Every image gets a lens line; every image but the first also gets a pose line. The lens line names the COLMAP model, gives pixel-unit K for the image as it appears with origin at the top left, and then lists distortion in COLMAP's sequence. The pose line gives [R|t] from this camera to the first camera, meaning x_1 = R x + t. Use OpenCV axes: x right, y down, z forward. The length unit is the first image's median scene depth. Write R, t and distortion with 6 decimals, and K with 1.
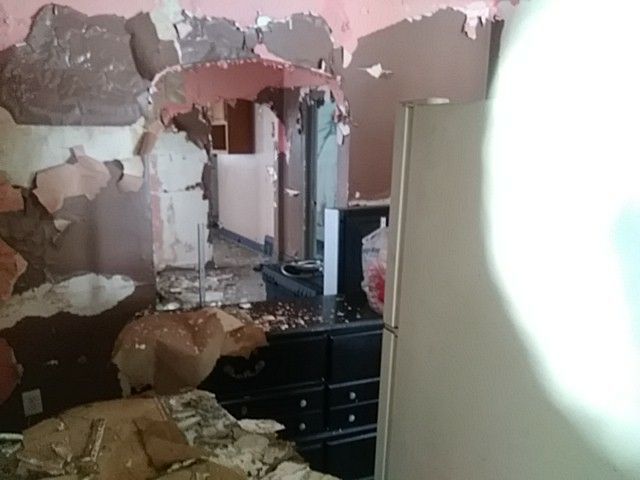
lens RADIAL K [[512.5, 0, 320.0], [0, 512.5, 240.0], [0, 0, 1]] dist [0.002719, -0.008200]
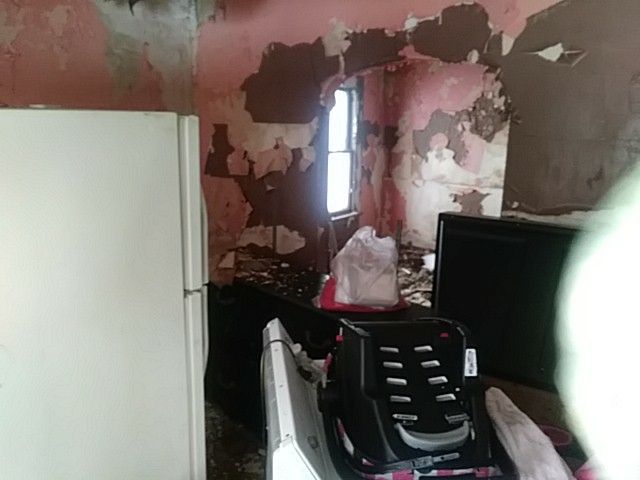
lens RADIAL K [[512.5, 0, 320.0], [0, 512.5, 240.0], [0, 0, 1]] dist [0.002719, -0.008200]
pose [[0.425628, 0.195983, -0.883420, 0.872523], [-0.196307, 0.973013, 0.121279, -0.089651], [0.883348, 0.121802, 0.452615, 0.435925]]
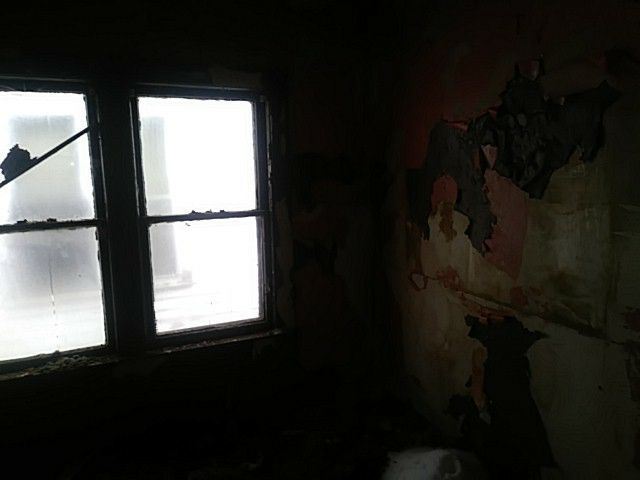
lens RADIAL K [[507.4, 0, 320.0], [0, 507.4, 240.0], [0, 0, 1]] dist [0.011091, -0.009989]
pose [[-0.095662, 0.137642, -0.985852, -0.062744], [-0.183416, 0.970998, 0.153366, -0.385306], [0.978370, 0.195492, -0.067641, 1.836437]]
